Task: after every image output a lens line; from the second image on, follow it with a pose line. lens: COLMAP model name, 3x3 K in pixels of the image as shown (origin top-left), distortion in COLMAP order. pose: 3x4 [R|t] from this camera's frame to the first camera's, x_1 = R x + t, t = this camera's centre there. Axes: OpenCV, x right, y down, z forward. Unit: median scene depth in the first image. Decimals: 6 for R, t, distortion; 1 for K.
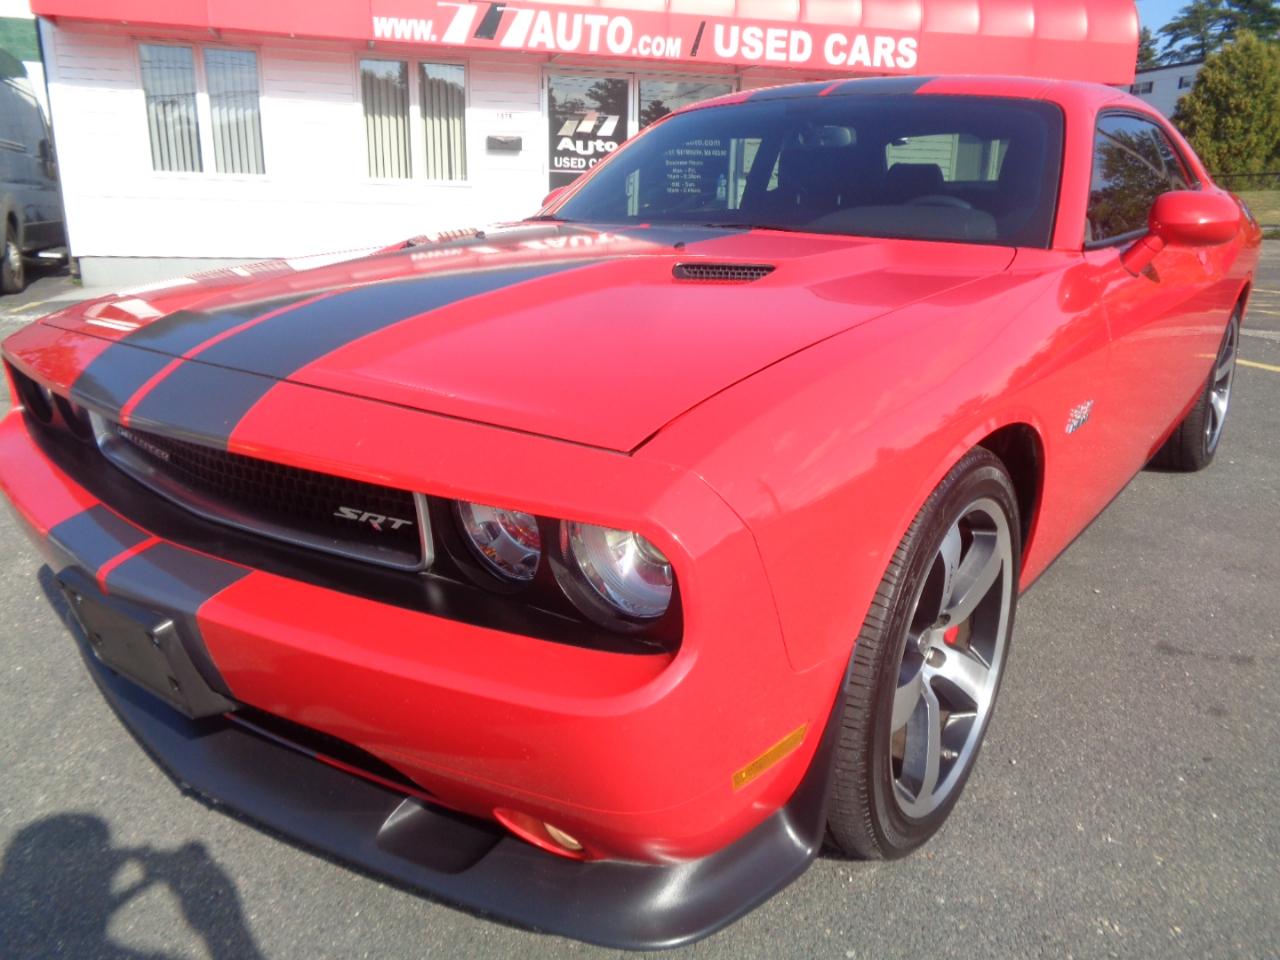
lens RADIAL K [[952.0, 0, 640.0], [0, 952.0, 480.0], [0, 0, 1]] dist [0.033400, -0.007648]
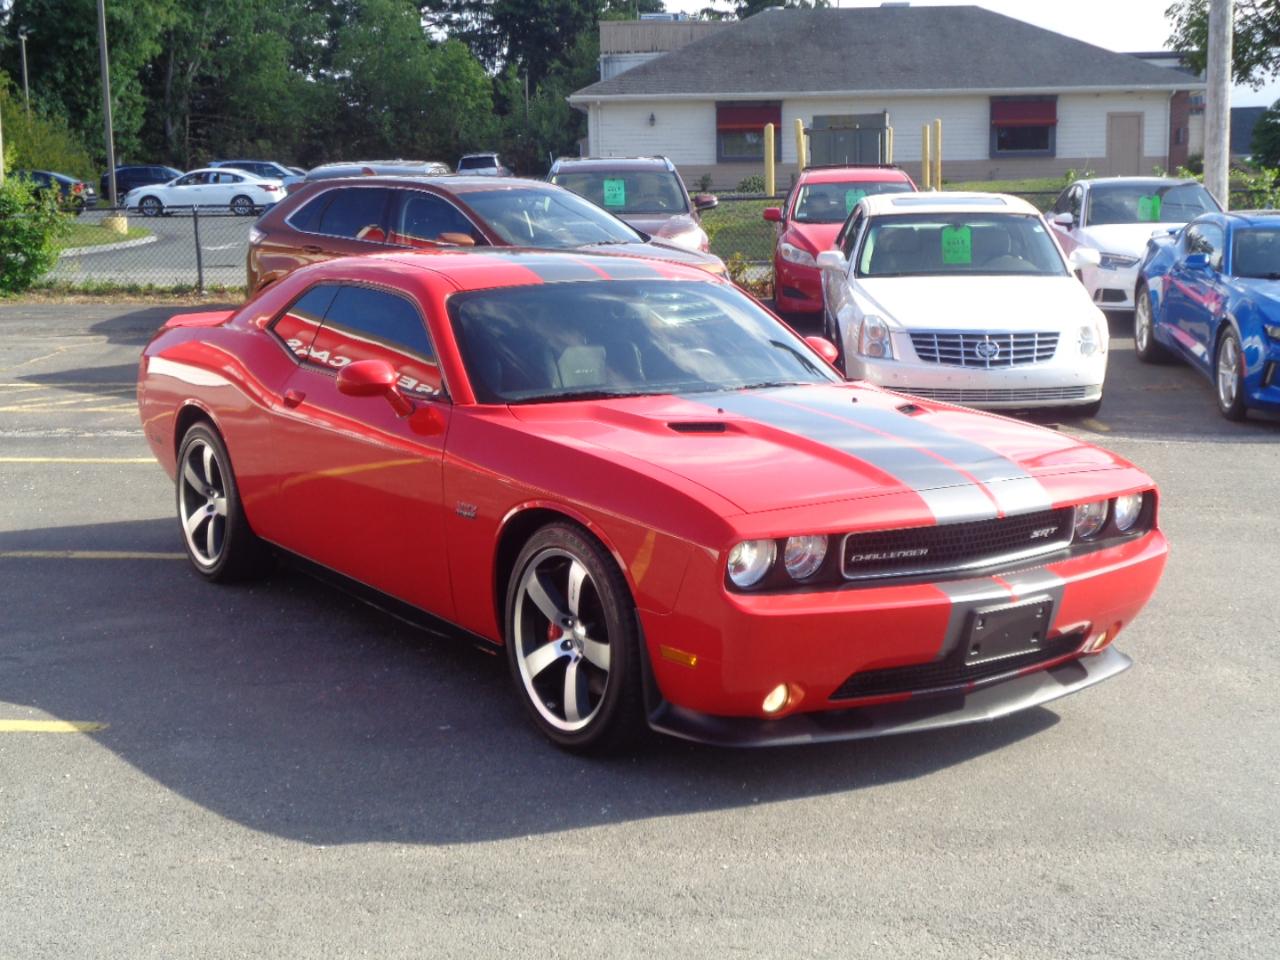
lens RADIAL K [[1834.5, 0, 640.0], [0, 1834.5, 480.0], [0, 0, 1]] dist [0.004119, 0.001799]
pose [[0.310479, -0.161699, 0.936726, -0.572776], [0.282091, 0.956709, 0.071650, -0.081328], [-0.907760, 0.241996, 0.342651, 0.046334]]
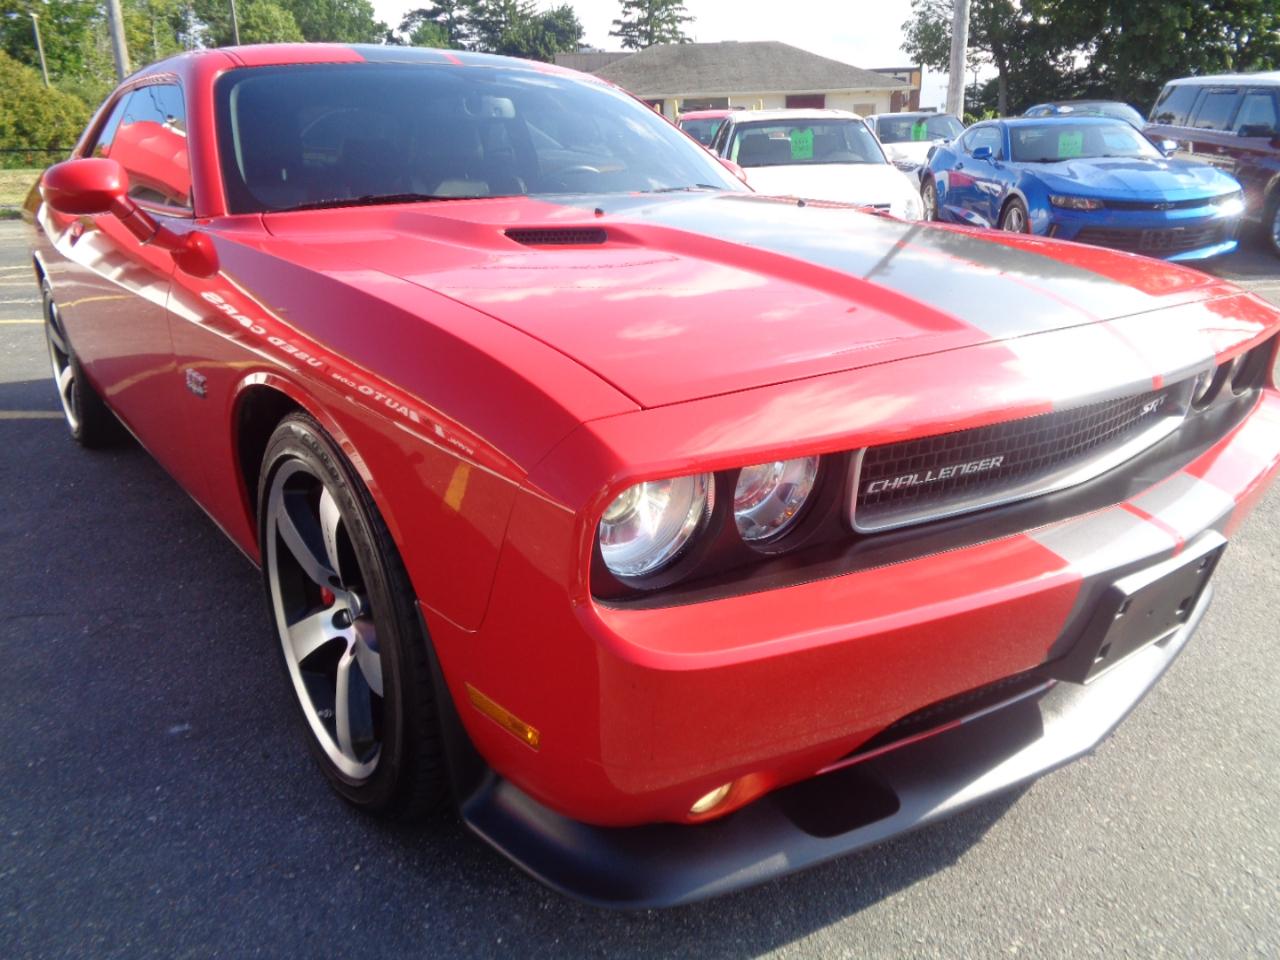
lens RADIAL K [[952.0, 0, 640.0], [0, 952.0, 480.0], [0, 0, 1]] dist [0.033400, -0.007648]
pose [[0.259587, -0.314533, 0.913063, -0.212422], [0.297804, 0.925468, 0.234139, -0.047632], [-0.918655, 0.211135, 0.333909, 0.155261]]
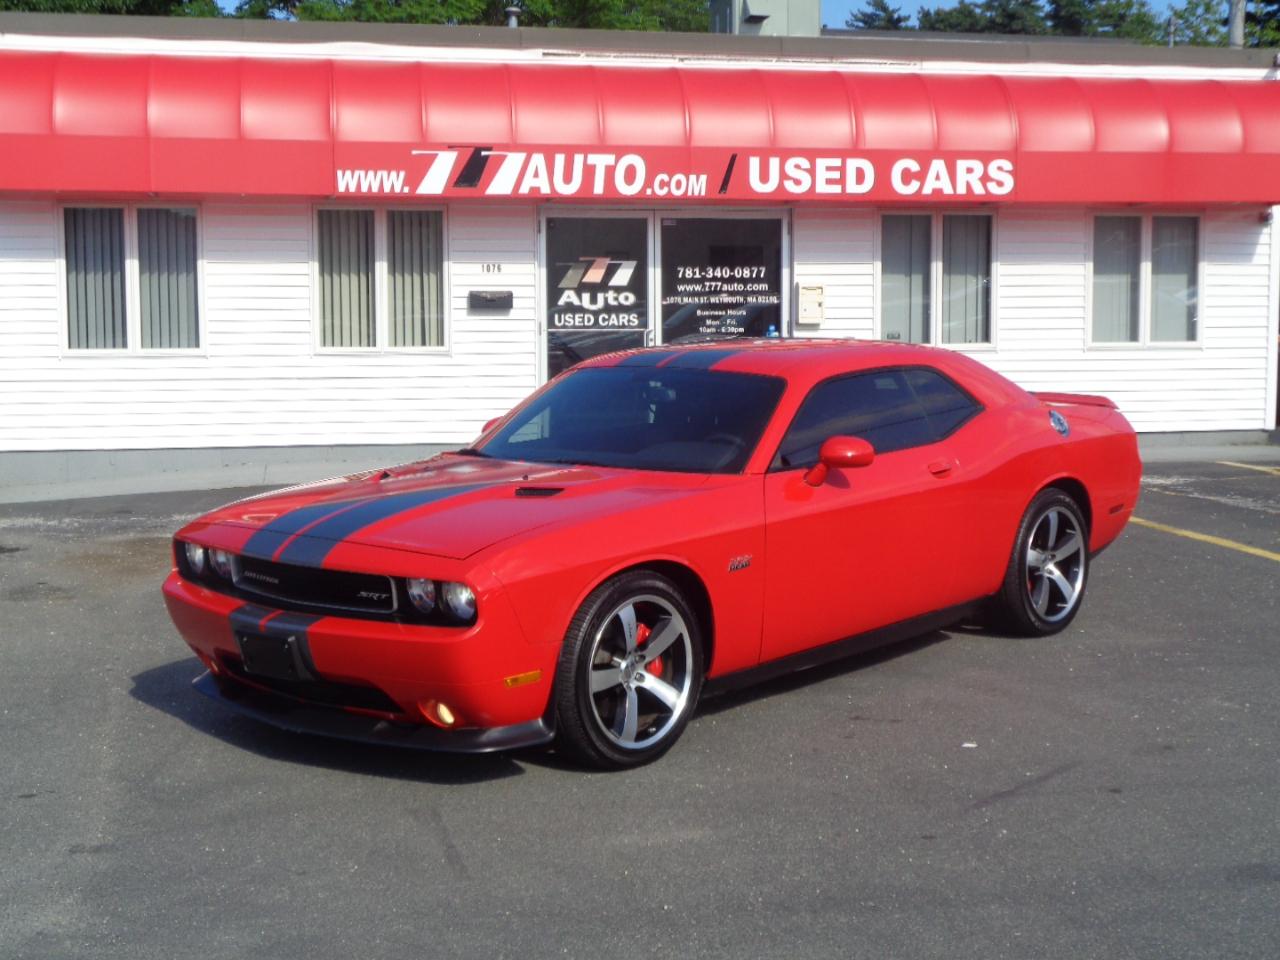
lens RADIAL K [[1834.5, 0, 640.0], [0, 1834.5, 480.0], [0, 0, 1]] dist [0.004119, 0.001799]
pose [[0.996725, -0.018100, -0.078812, 0.102698], [0.003120, 0.982509, -0.186189, 0.081610], [0.080804, 0.185334, 0.979348, -0.470999]]
